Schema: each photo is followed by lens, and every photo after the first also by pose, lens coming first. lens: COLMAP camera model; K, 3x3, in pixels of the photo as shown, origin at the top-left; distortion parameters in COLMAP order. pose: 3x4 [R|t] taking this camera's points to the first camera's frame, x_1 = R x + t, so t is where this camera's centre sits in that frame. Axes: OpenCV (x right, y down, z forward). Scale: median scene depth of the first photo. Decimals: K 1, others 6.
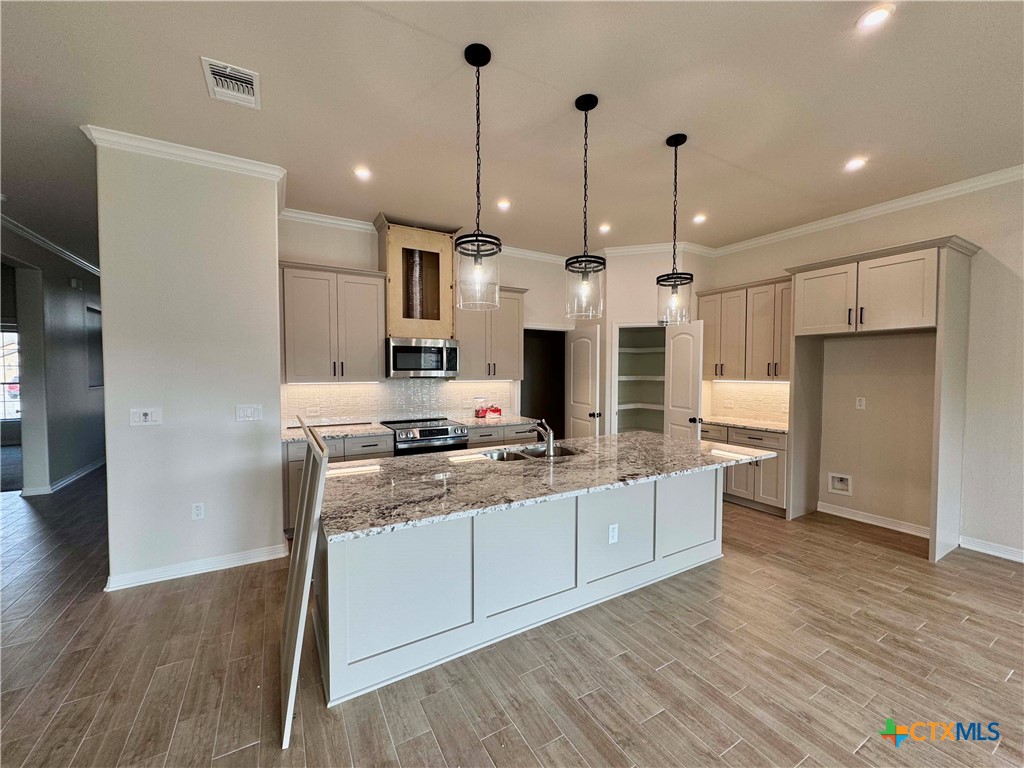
lens RADIAL K [[408.1, 0, 510.1], [0, 408.1, 383.0], [0, 0, 1]] dist [-0.000517, 0.000441]
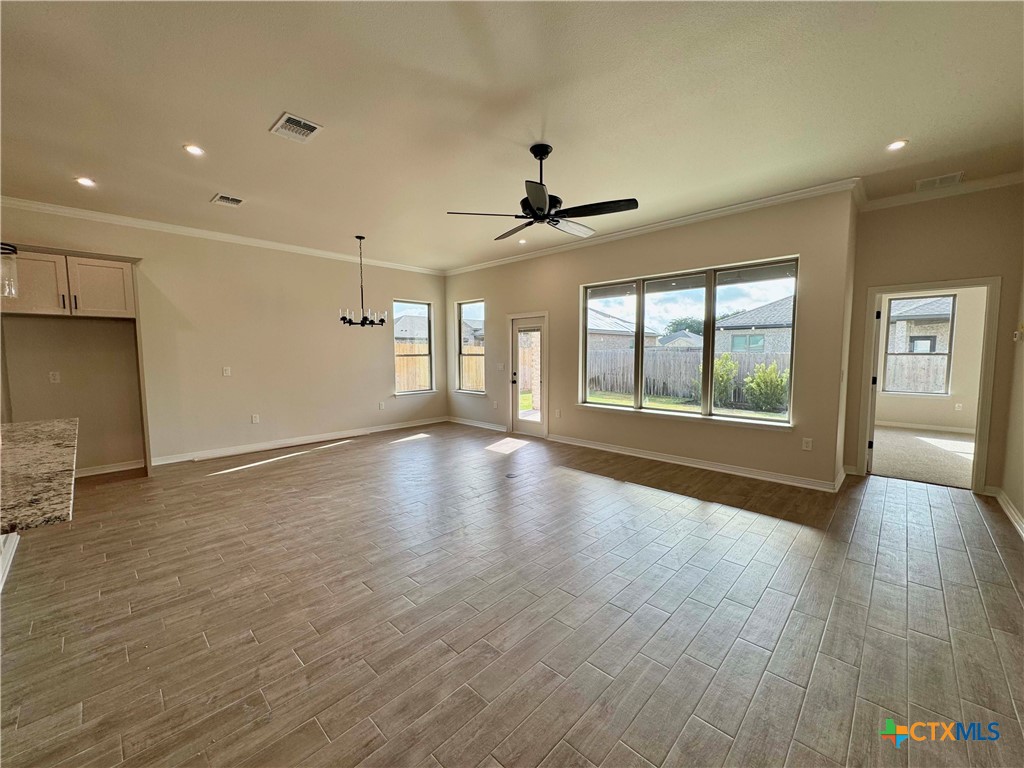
lens RADIAL K [[408.1, 0, 512.6], [0, 408.1, 381.2], [0, 0, 1]] dist [-0.000517, 0.000441]
pose [[-0.279477, -0.068842, 0.957681, -0.560228], [0.036658, 0.995934, 0.082290, 0.012599], [-0.959452, 0.058105, -0.275817, 0.091515]]
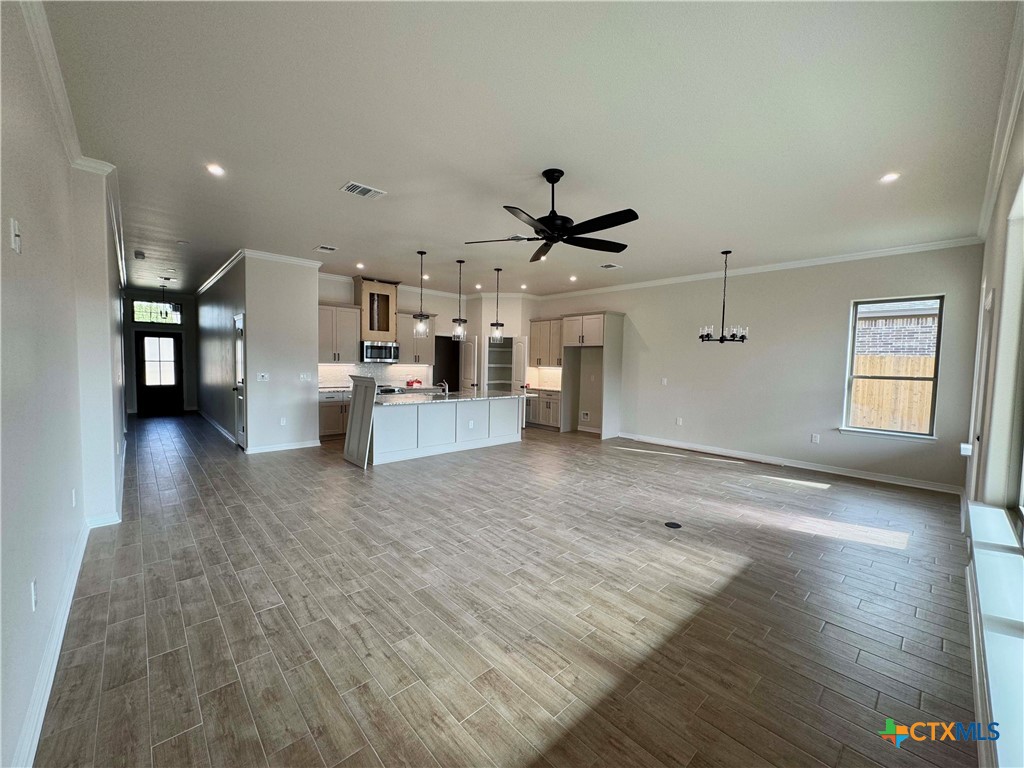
lens RADIAL K [[408.1, 0, 513.9], [0, 408.1, 386.9], [0, 0, 1]] dist [-0.000517, 0.000441]
pose [[0.973067, 0.006269, 0.230437, -0.049147], [-0.013298, 0.999492, 0.028963, 0.037468], [-0.230138, -0.031247, 0.972656, -0.991740]]
